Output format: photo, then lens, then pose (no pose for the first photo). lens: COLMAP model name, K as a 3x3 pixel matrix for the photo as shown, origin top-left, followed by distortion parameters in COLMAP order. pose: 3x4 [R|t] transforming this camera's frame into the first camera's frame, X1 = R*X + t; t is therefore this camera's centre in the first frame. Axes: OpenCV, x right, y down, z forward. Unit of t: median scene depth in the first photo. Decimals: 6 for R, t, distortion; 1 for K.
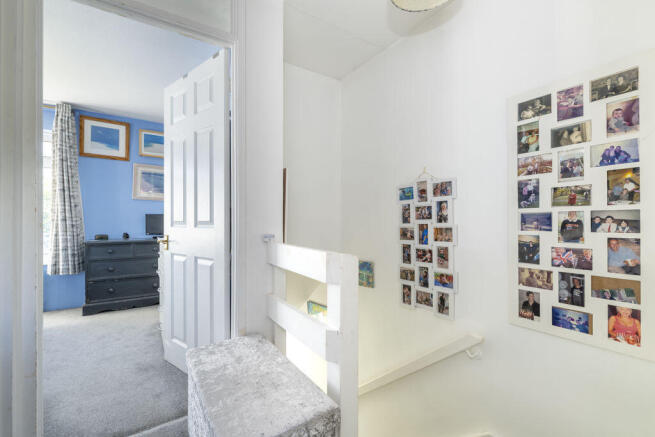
lens RADIAL K [[286.4, 0, 325.7], [0, 286.4, 220.7], [0, 0, 1]] dist [-0.000904, 0.000158]
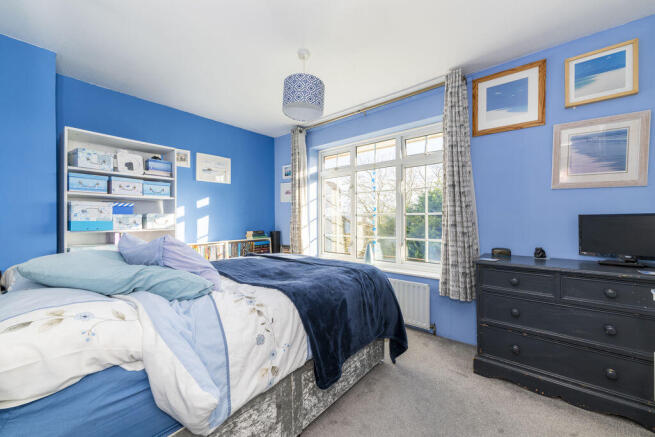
lens RADIAL K [[267.0, 0, 331.2], [0, 267.0, 219.4], [0, 0, 1]] dist [0.001031, -0.000142]
pose [[0.318691, 0.000630, -0.947859, -0.349157], [0.006125, 0.999978, 0.002724, -0.022092], [0.947839, -0.006674, 0.318680, 0.466217]]
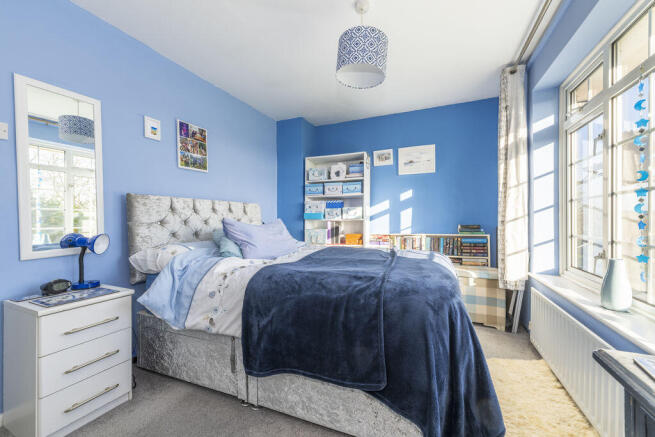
lens RADIAL K [[267.0, 0, 332.0], [0, 267.0, 219.4], [0, 0, 1]] dist [0.001031, -0.000142]
pose [[-0.830453, 0.005640, -0.557060, -0.620124], [0.008248, 0.999964, -0.002171, 0.005792], [0.557027, -0.006397, -0.830469, 0.989653]]
